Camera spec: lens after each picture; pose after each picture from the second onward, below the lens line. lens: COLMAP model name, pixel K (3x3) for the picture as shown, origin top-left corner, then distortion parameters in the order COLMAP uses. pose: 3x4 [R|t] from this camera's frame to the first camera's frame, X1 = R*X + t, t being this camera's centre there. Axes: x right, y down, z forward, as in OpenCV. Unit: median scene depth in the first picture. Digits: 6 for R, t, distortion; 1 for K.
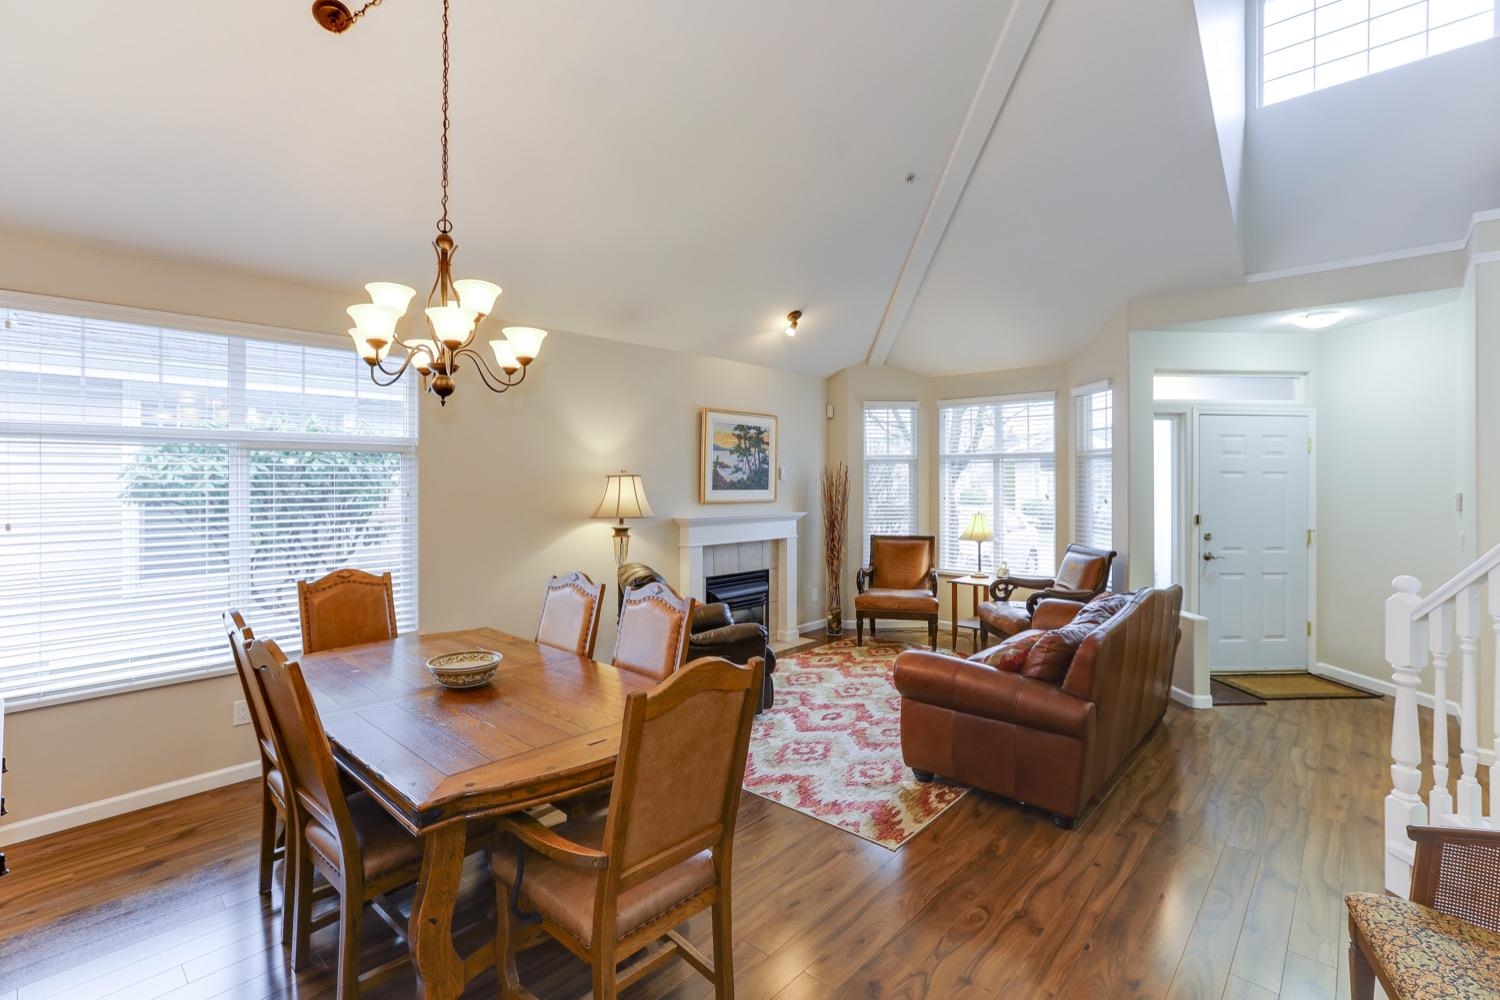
lens RADIAL K [[691.6, 0, 753.6], [0, 691.6, 492.7], [0, 0, 1]] dist [-0.017277, 0.008784]
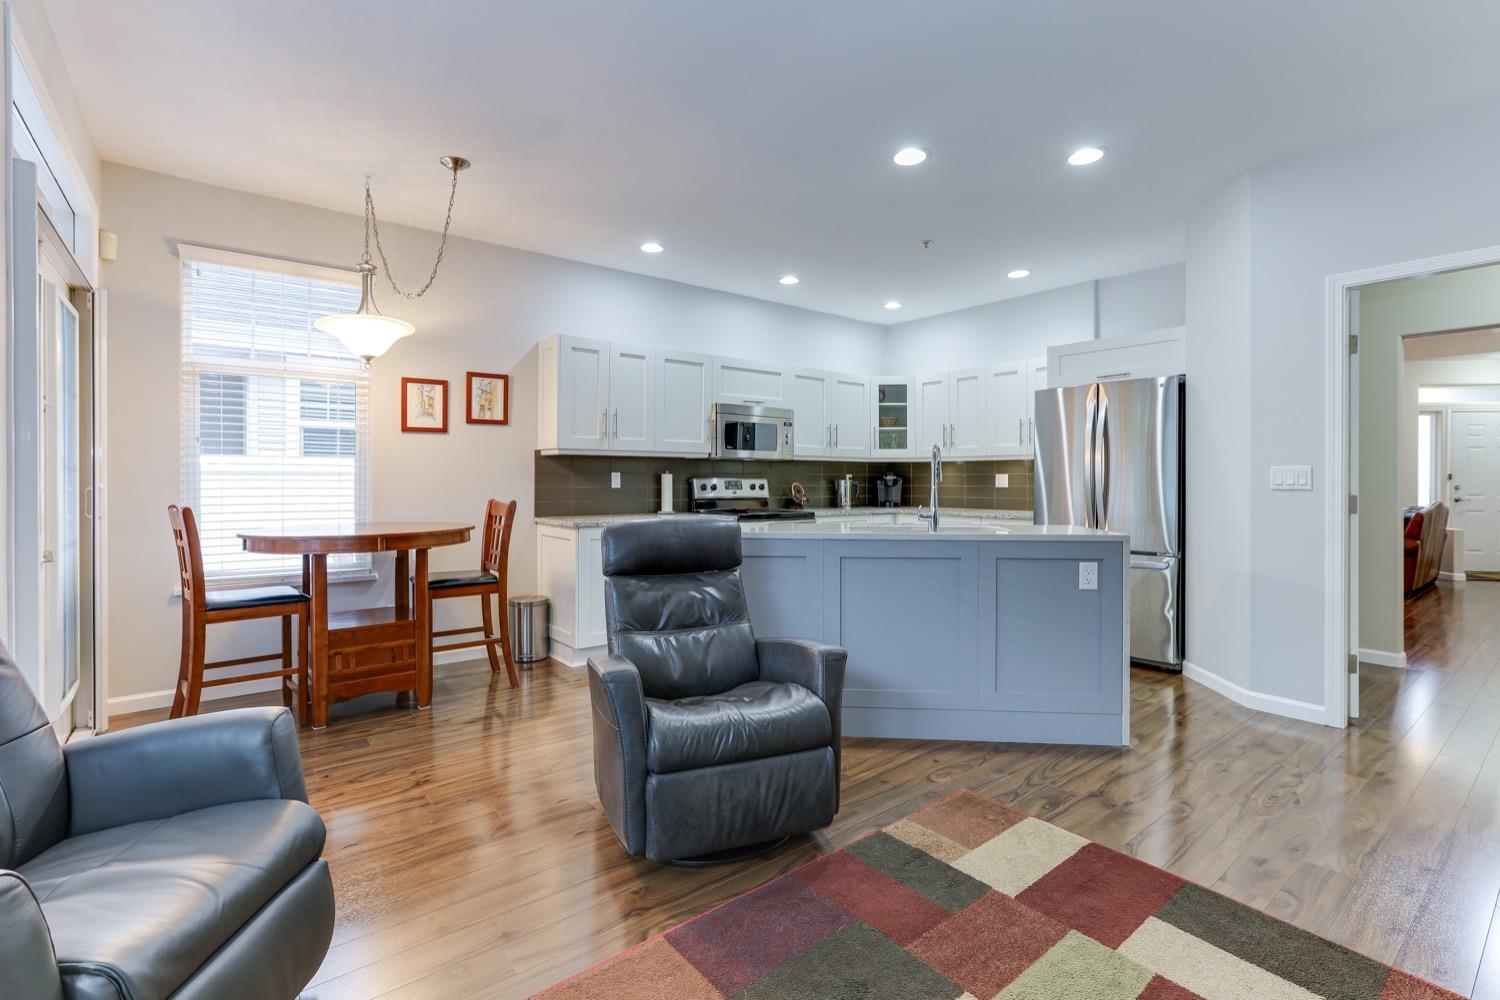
lens RADIAL K [[691.6, 0, 740.0], [0, 691.6, 492.7], [0, 0, 1]] dist [-0.017277, 0.008784]
pose [[0.988215, 0.007135, -0.152904, -0.865979], [-0.006862, 0.999974, 0.002317, 0.099516], [0.152916, -0.001240, 0.988238, -0.999252]]
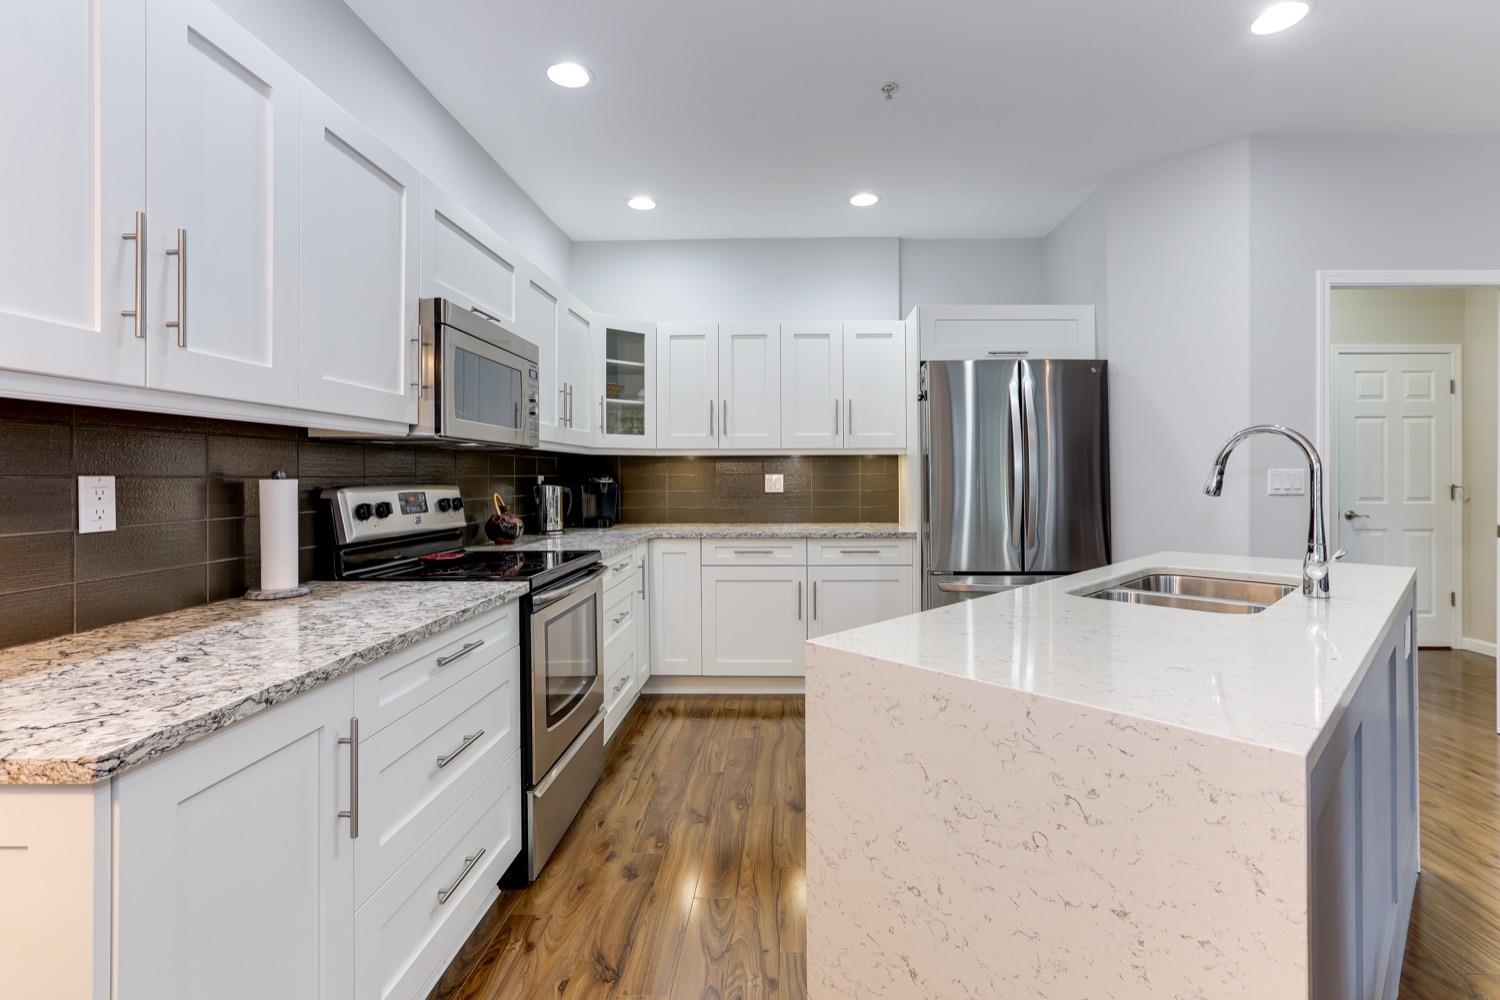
lens RADIAL K [[691.6, 0, 775.6], [0, 691.6, 473.6], [0, 0, 1]] dist [-0.017277, 0.008784]
pose [[0.743186, 0.002080, 0.669081, -1.183458], [0.010861, 0.999826, -0.015172, 0.079687], [-0.668996, 0.018543, 0.743034, -0.410155]]
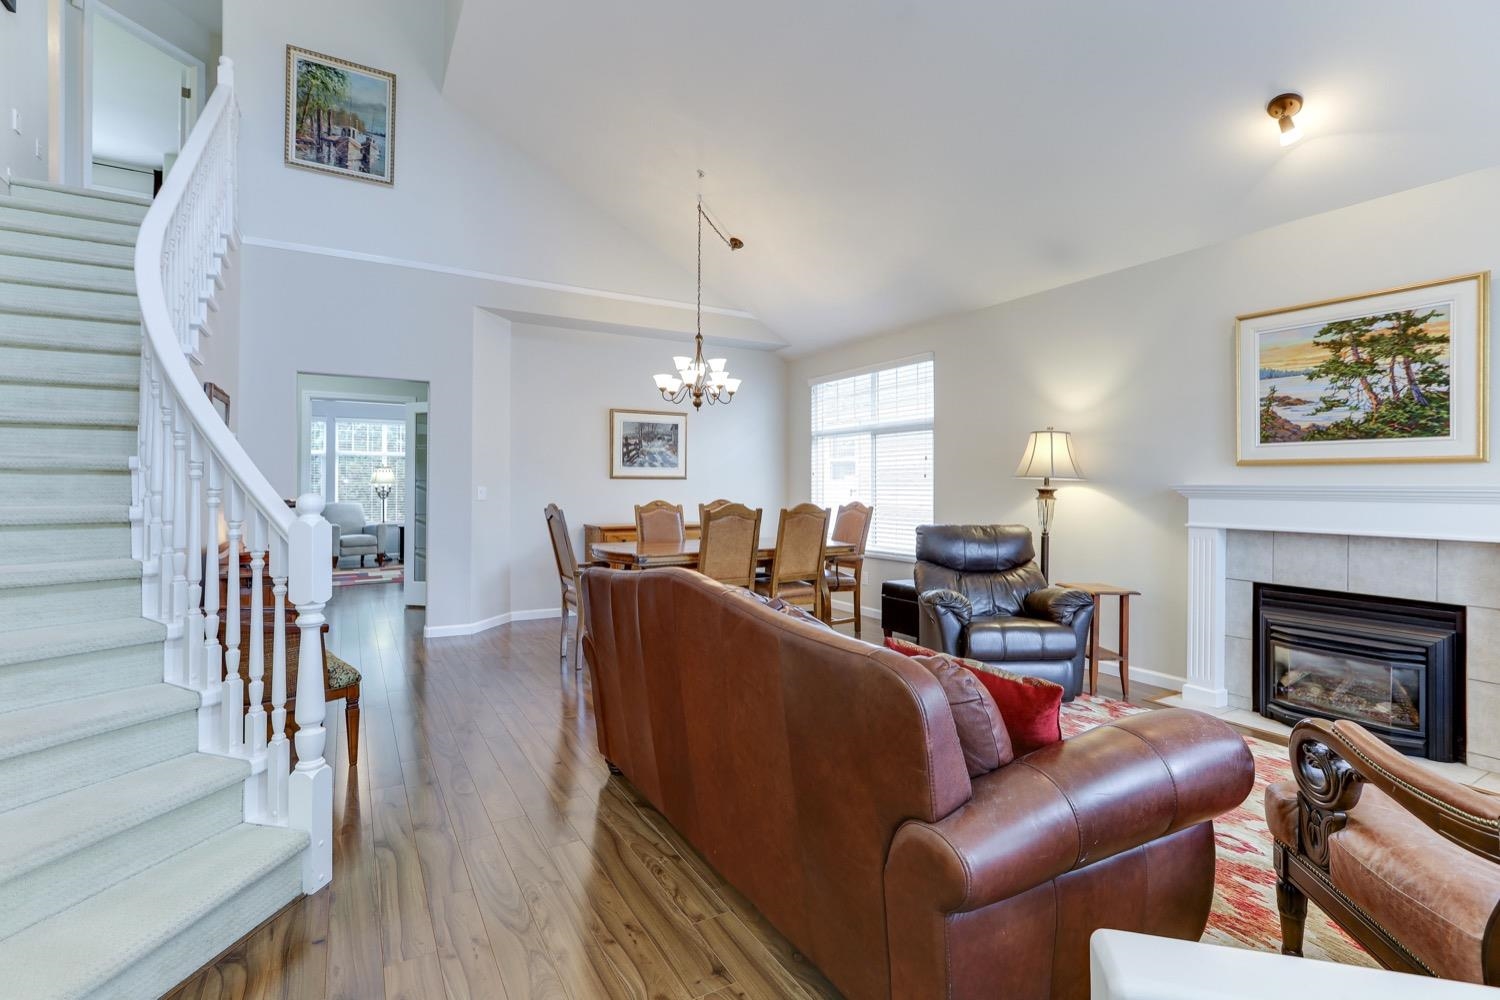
lens RADIAL K [[691.6, 0, 733.4], [0, 691.6, 481.2], [0, 0, 1]] dist [-0.017277, 0.008784]
pose [[-0.311085, -0.005007, -0.950369, 0.736768], [-0.020909, 0.999780, 0.001577, 0.042979], [0.950152, 0.020362, -0.311122, 0.808288]]
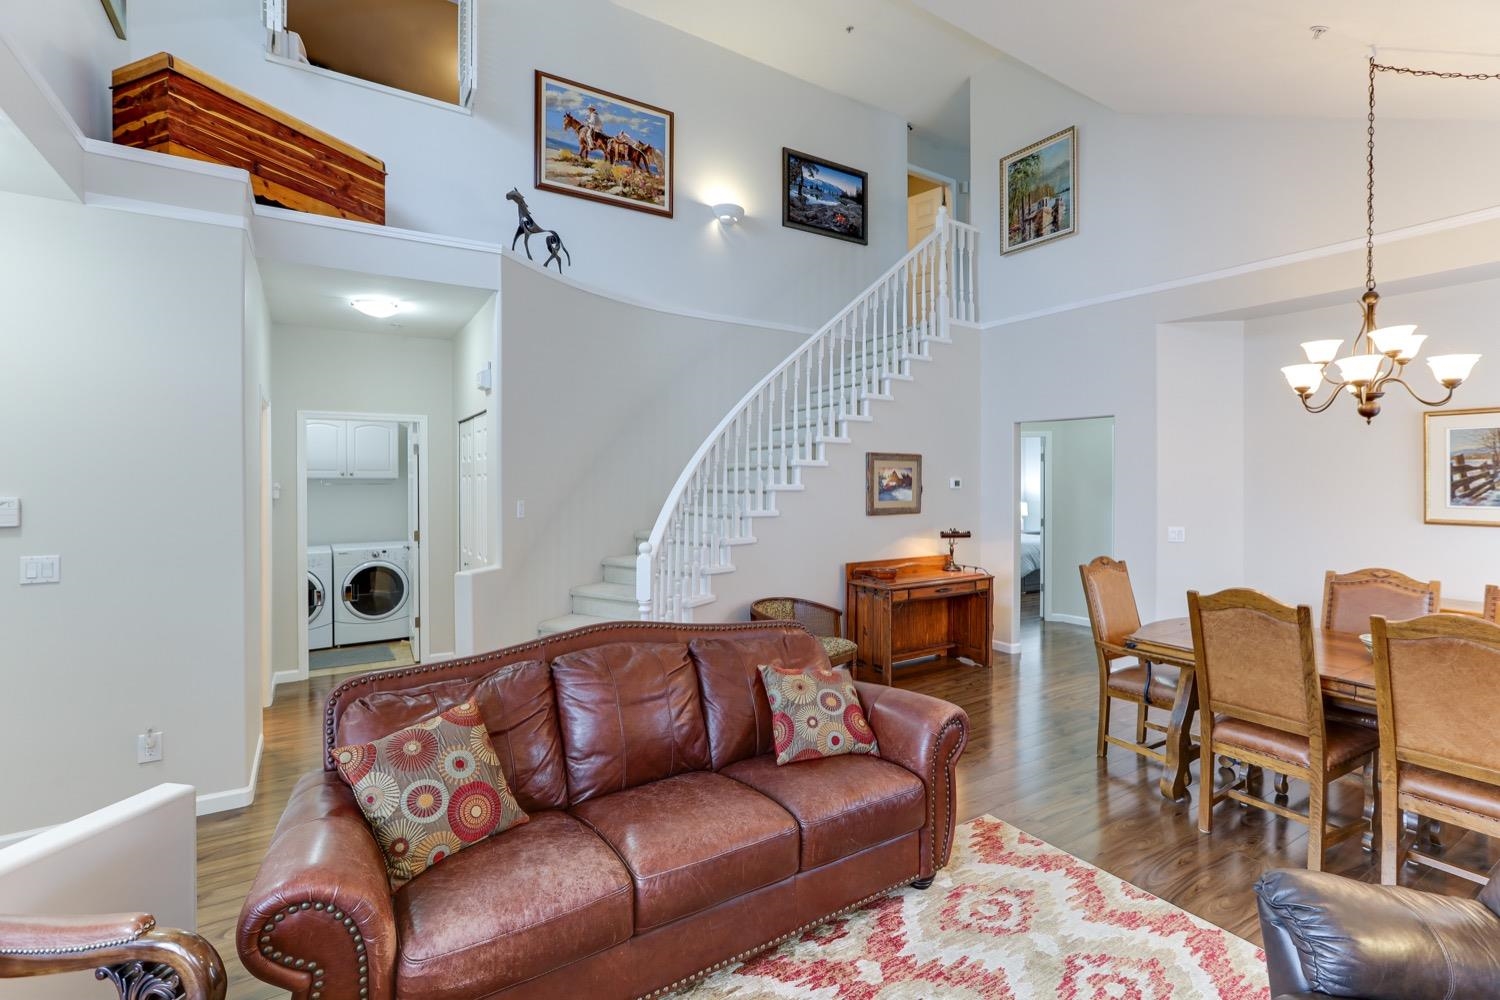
lens RADIAL K [[691.6, 0, 753.6], [0, 691.6, 472.5], [0, 0, 1]] dist [-0.017277, 0.008784]
pose [[-0.964807, 0.000883, 0.262958, 0.147351], [0.003524, 0.999948, 0.009570, -0.022905], [-0.262936, 0.010160, -0.964760, 1.150212]]
